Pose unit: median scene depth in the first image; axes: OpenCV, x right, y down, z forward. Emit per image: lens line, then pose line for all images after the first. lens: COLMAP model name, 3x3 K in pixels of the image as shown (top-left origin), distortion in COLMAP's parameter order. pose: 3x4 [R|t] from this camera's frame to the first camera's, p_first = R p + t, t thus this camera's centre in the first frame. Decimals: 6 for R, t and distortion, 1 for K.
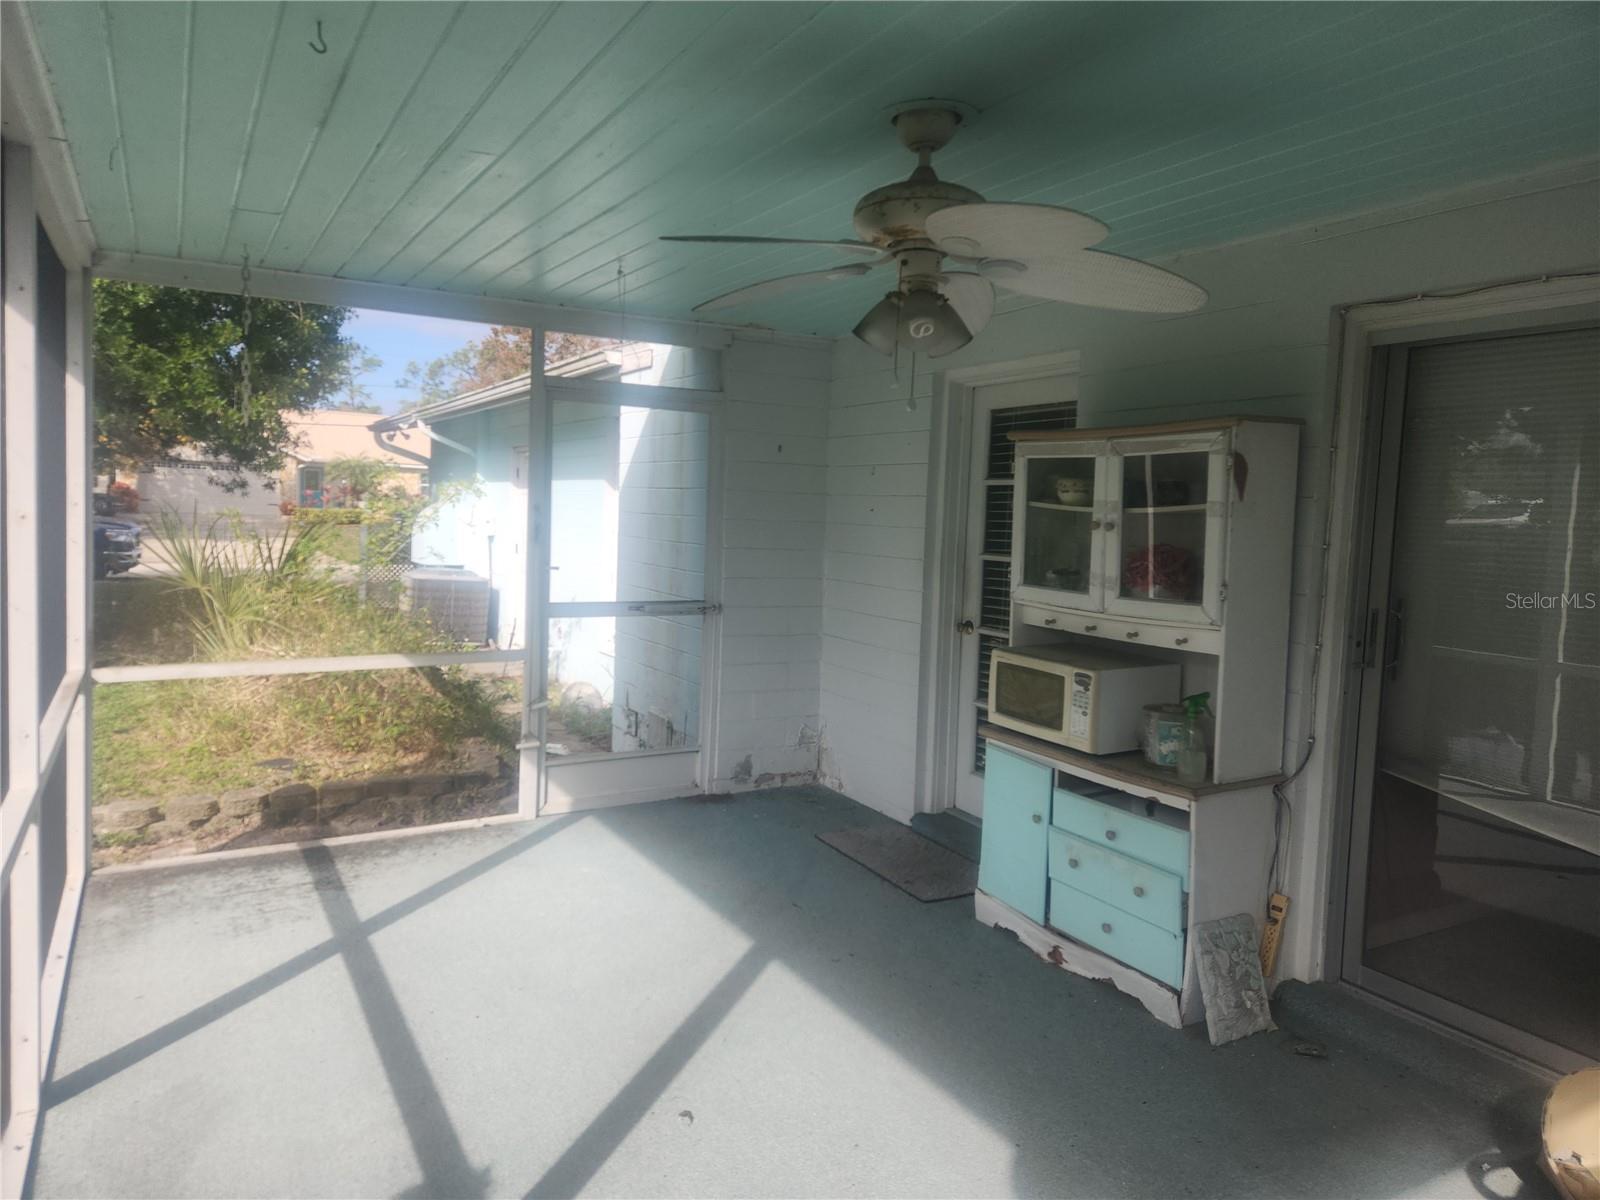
lens RADIAL K [[1073.8, 0, 805.4], [0, 1073.8, 592.8], [0, 0, 1]] dist [0.115597, -0.102285]
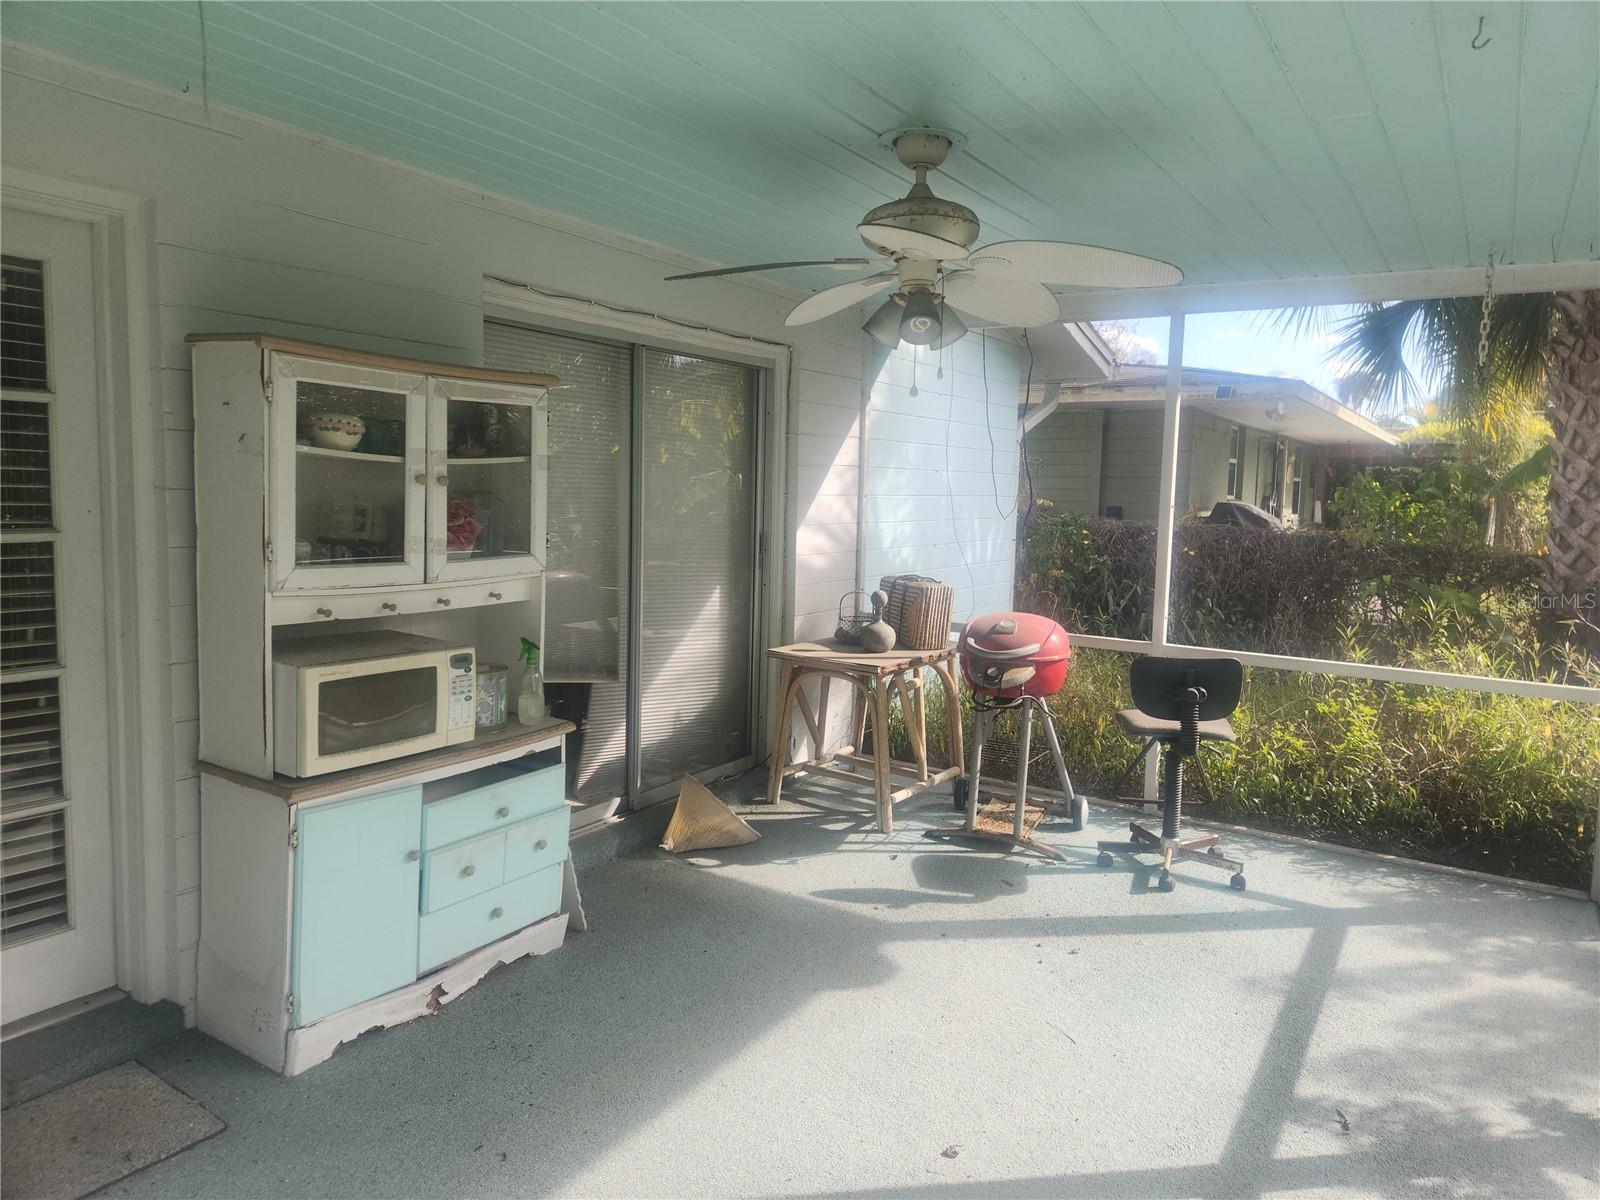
lens RADIAL K [[1073.8, 0, 805.4], [0, 1073.8, 592.8], [0, 0, 1]] dist [0.115597, -0.102285]
pose [[-0.457482, -0.137471, 0.878528, -0.616189], [0.023969, 0.985712, 0.166724, -0.110041], [-0.888896, 0.097331, -0.447651, 1.136438]]
